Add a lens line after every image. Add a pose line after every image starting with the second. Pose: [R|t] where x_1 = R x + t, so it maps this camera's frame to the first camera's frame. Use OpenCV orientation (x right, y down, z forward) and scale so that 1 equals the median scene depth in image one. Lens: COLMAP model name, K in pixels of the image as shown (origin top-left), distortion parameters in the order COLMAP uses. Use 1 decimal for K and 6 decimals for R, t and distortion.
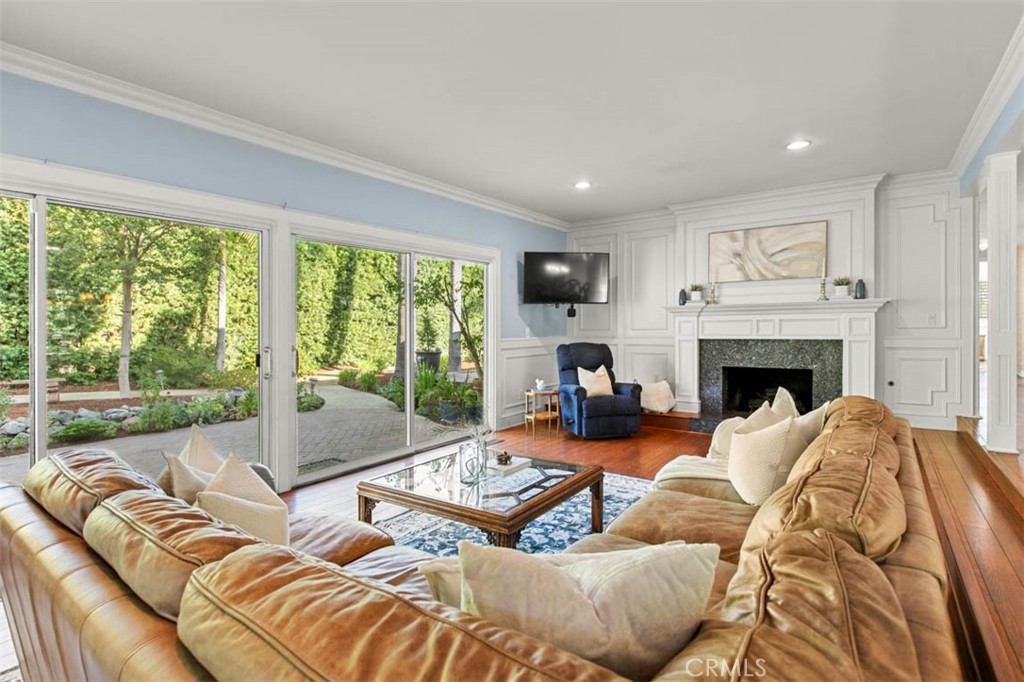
lens RADIAL K [[506.0, 0, 506.0], [0, 506.0, 333.9], [0, 0, 1]] dist [-0.002046, 0.001080]
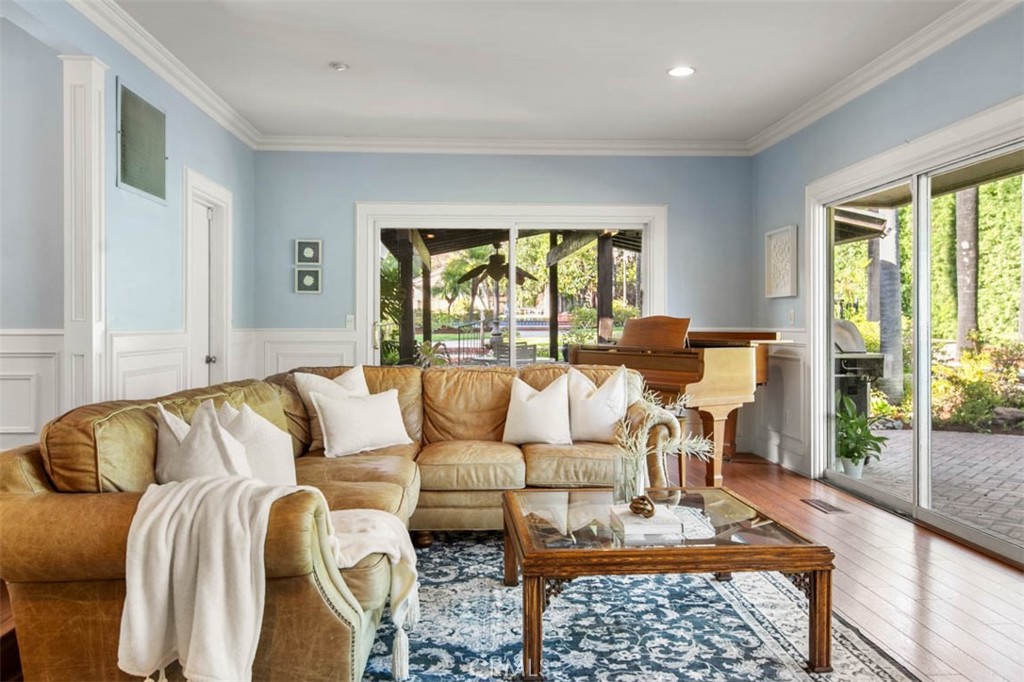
lens RADIAL K [[813.7, 0, 511.4], [0, 813.7, 338.1], [0, 0, 1]] dist [0.007332, -0.011536]
pose [[-0.770362, 0.026651, -0.637050, 0.389957], [0.003915, 0.999305, 0.037071, 0.002486], [0.637595, 0.026064, -0.769931, 0.870200]]
